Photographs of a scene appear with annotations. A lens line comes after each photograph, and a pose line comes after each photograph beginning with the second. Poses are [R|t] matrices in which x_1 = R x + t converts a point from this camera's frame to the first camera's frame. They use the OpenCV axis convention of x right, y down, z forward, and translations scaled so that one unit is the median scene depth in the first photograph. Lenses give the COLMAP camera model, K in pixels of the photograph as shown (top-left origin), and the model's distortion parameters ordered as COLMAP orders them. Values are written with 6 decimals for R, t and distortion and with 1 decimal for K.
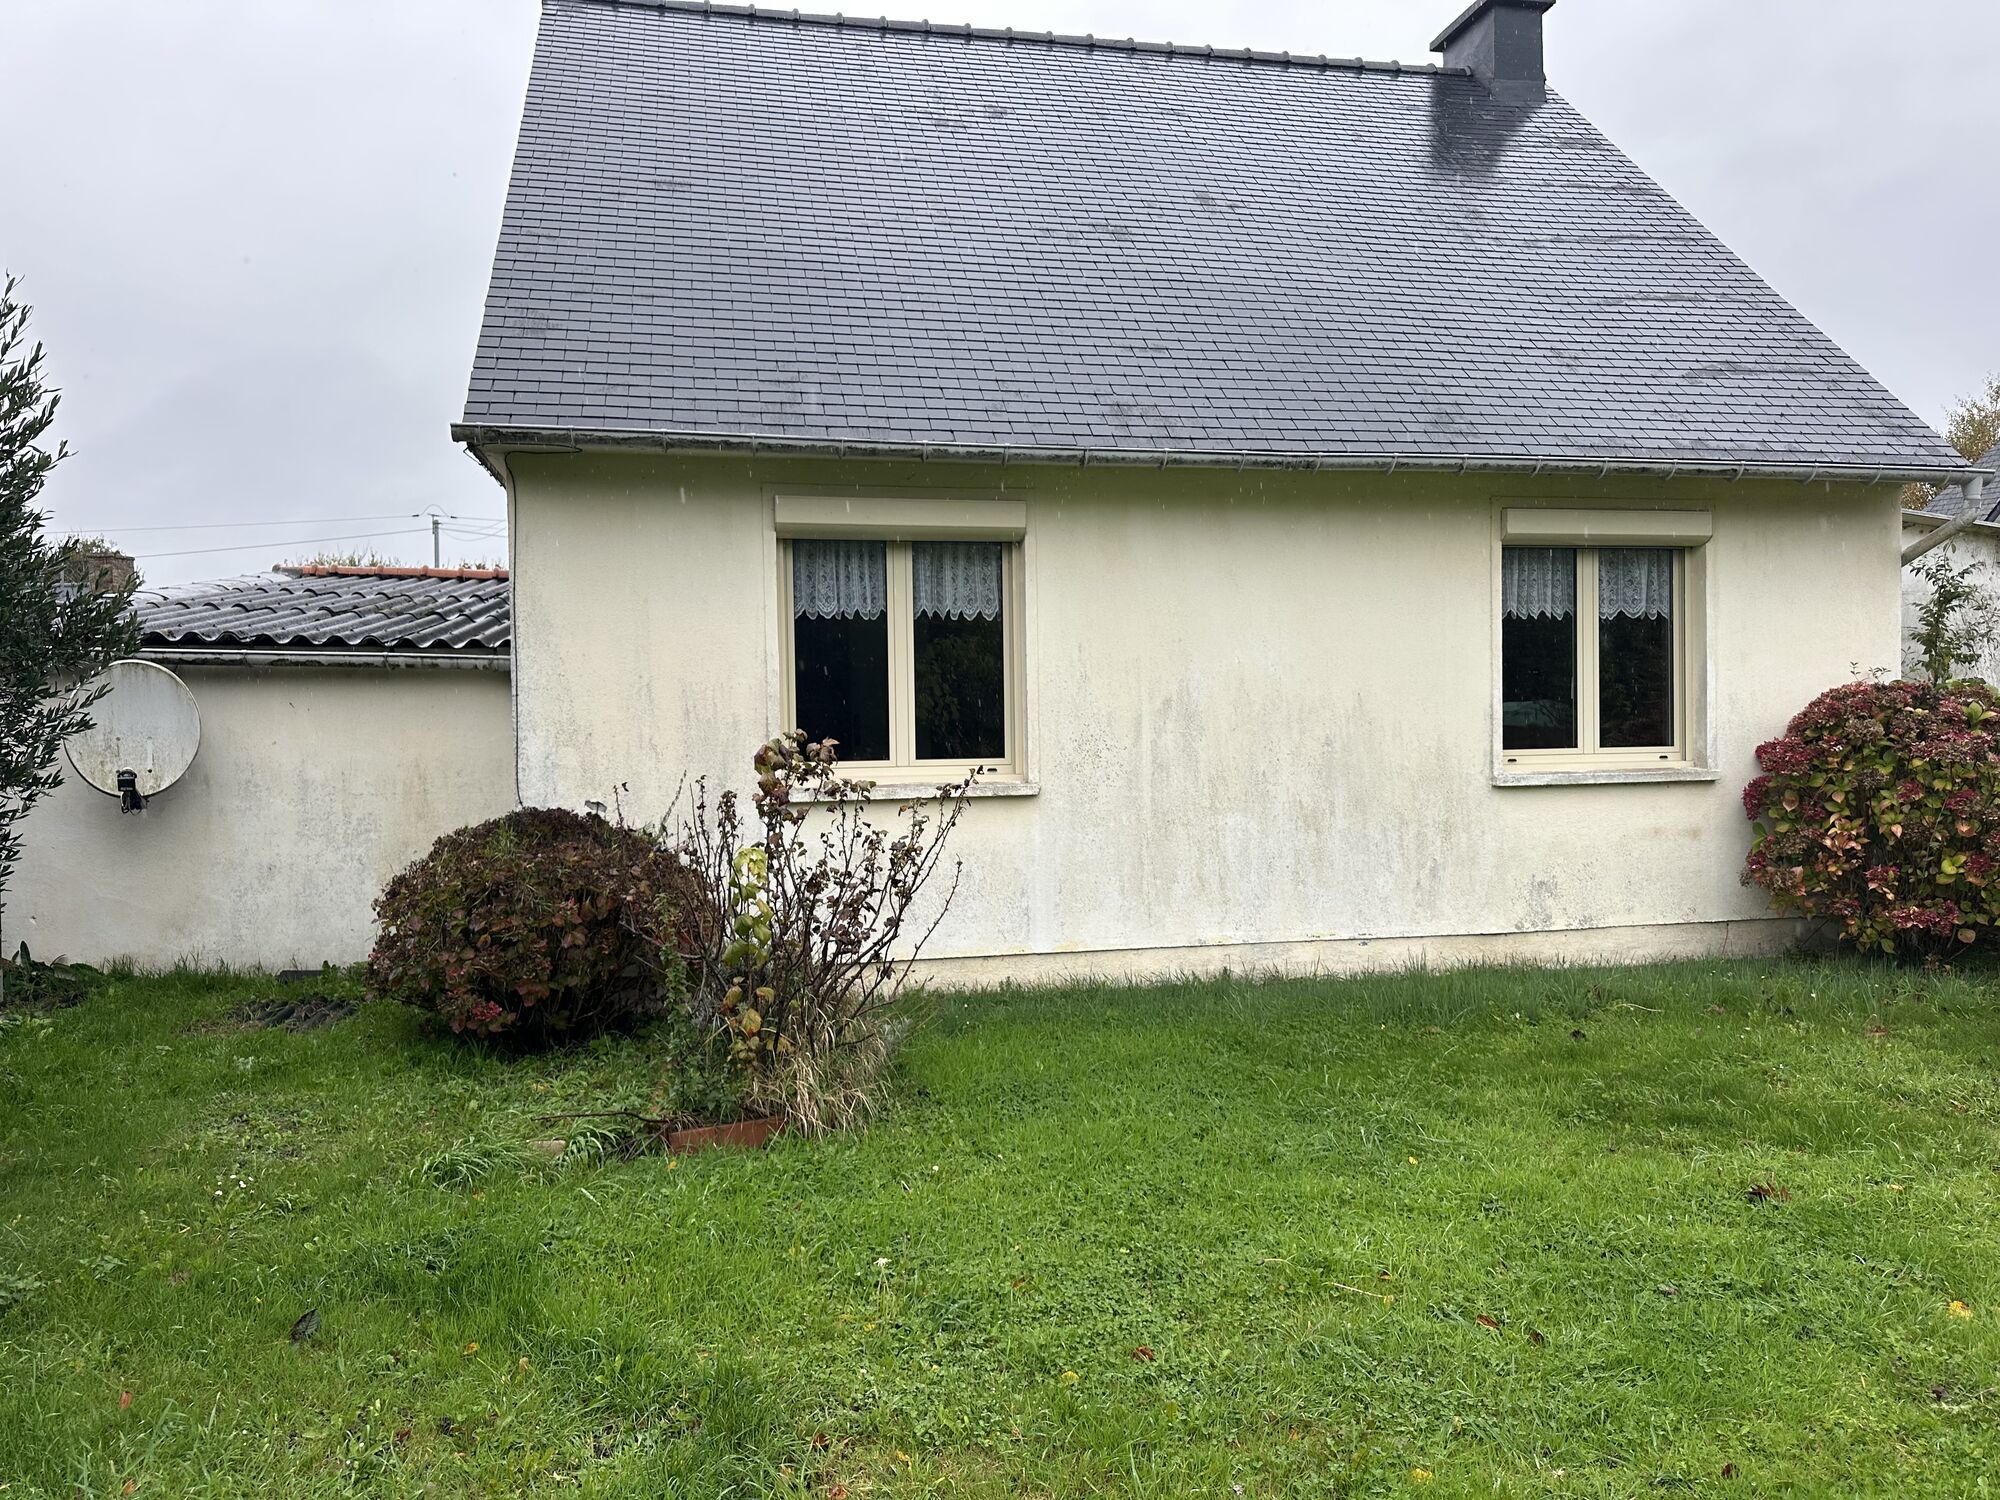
lens RADIAL K [[1397.6, 0, 1014.6], [0, 1397.6, 755.4], [0, 0, 1]] dist [0.077073, -0.083688]
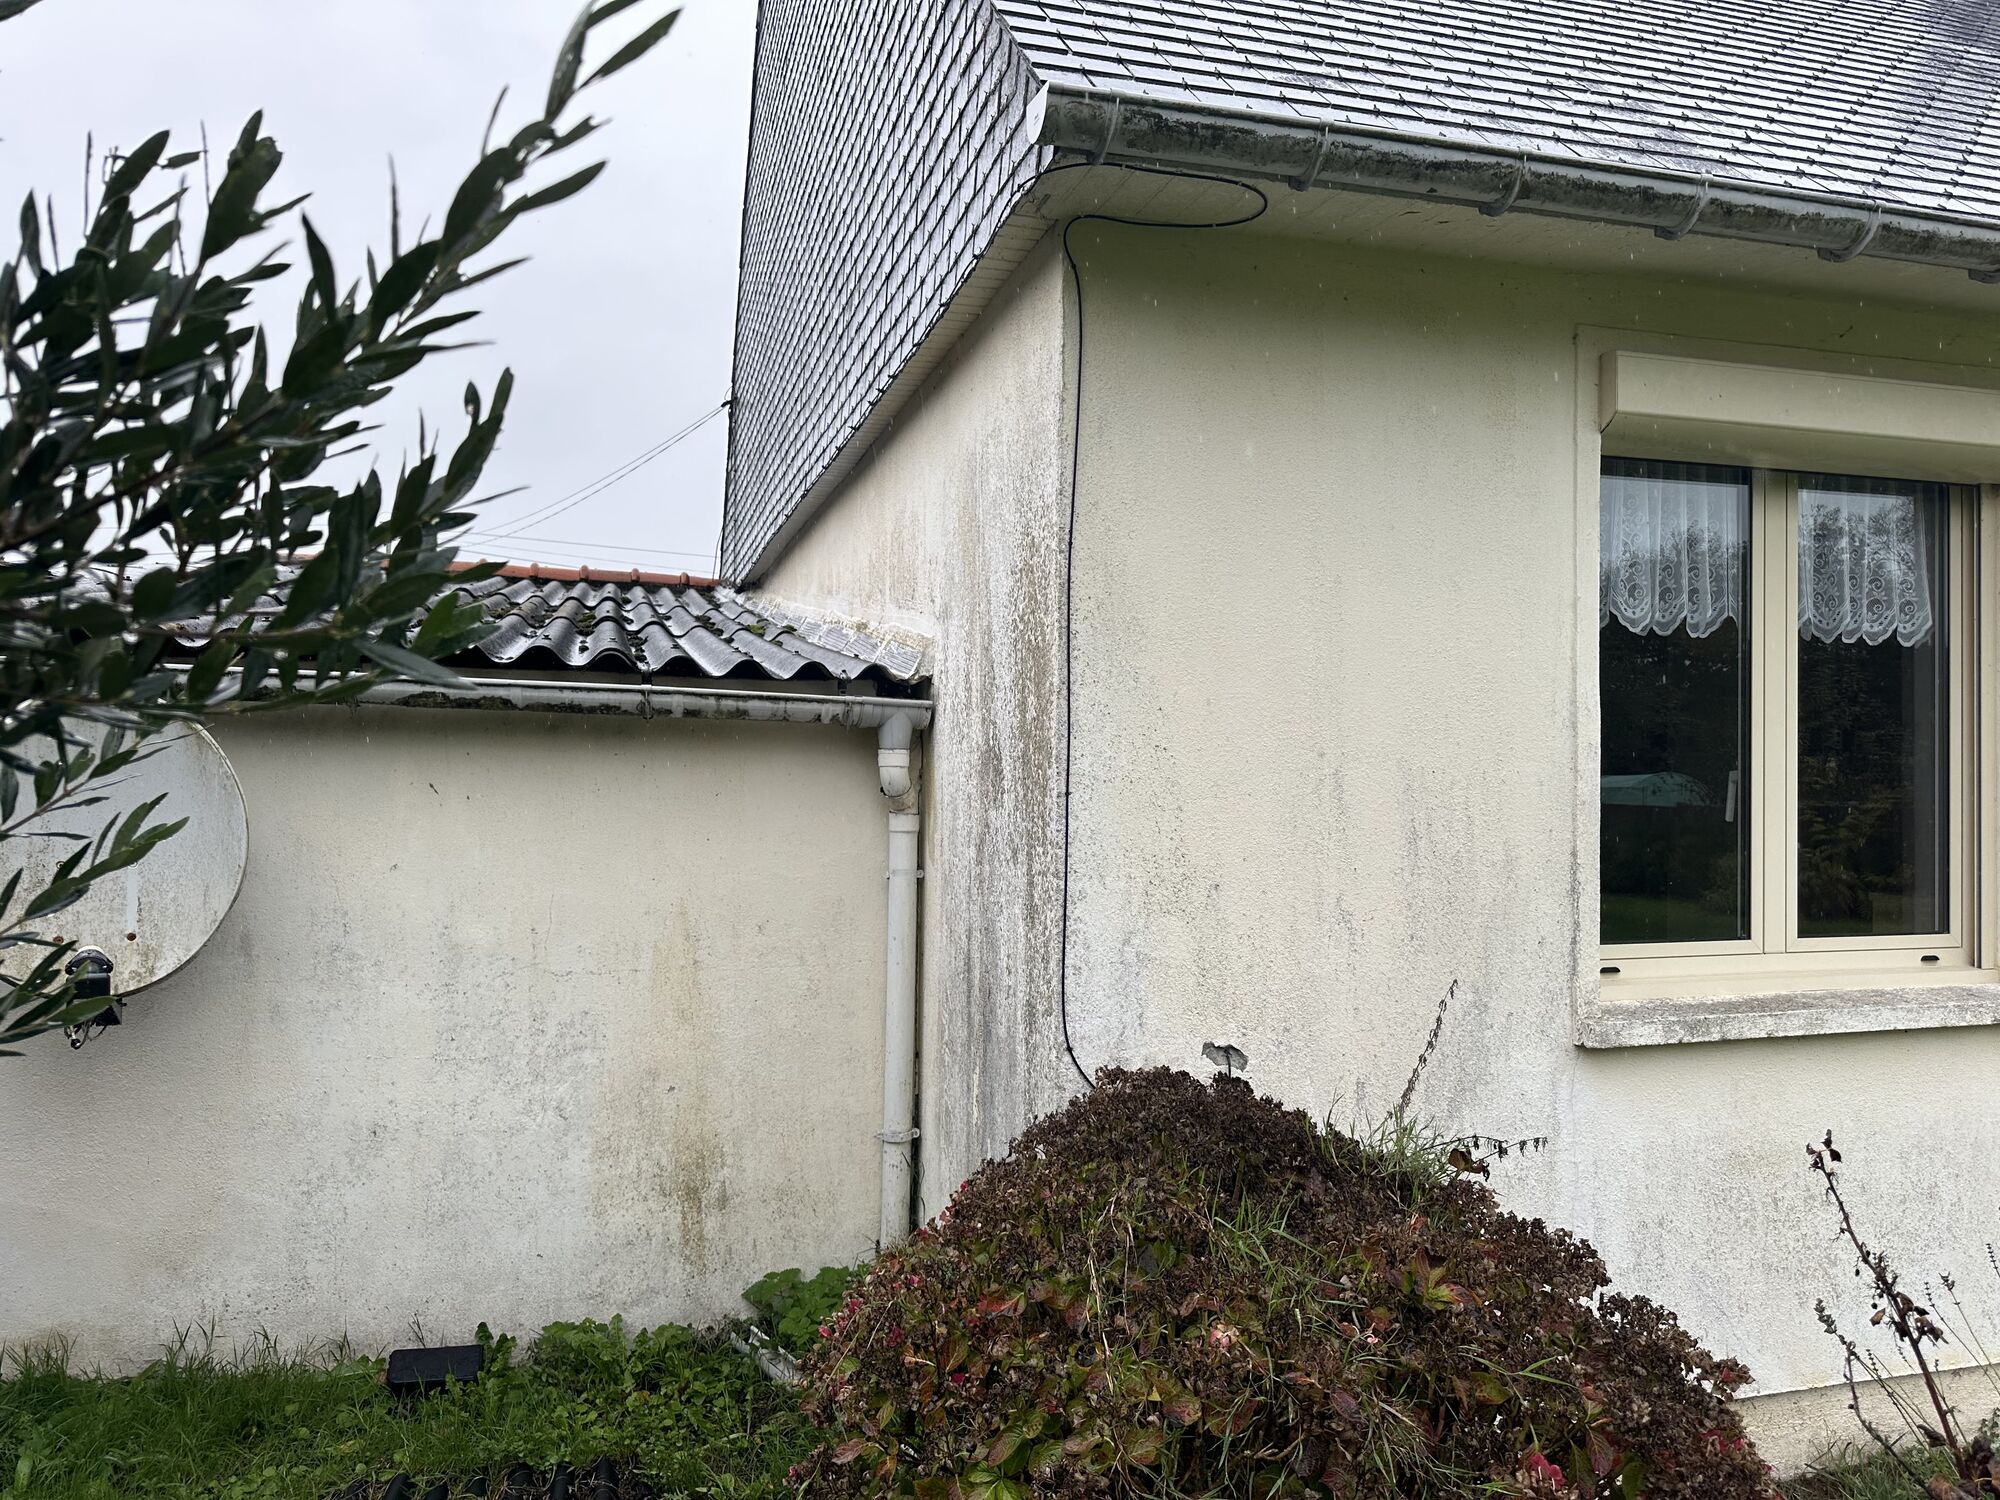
lens RADIAL K [[1397.6, 0, 1044.0], [0, 1397.6, 759.7], [0, 0, 1]] dist [0.077073, -0.083688]
pose [[0.996889, 0.024320, 0.074968, -0.342809], [-0.021923, 0.999227, -0.032632, -0.034194], [-0.075703, 0.030887, 0.996652, 0.510491]]
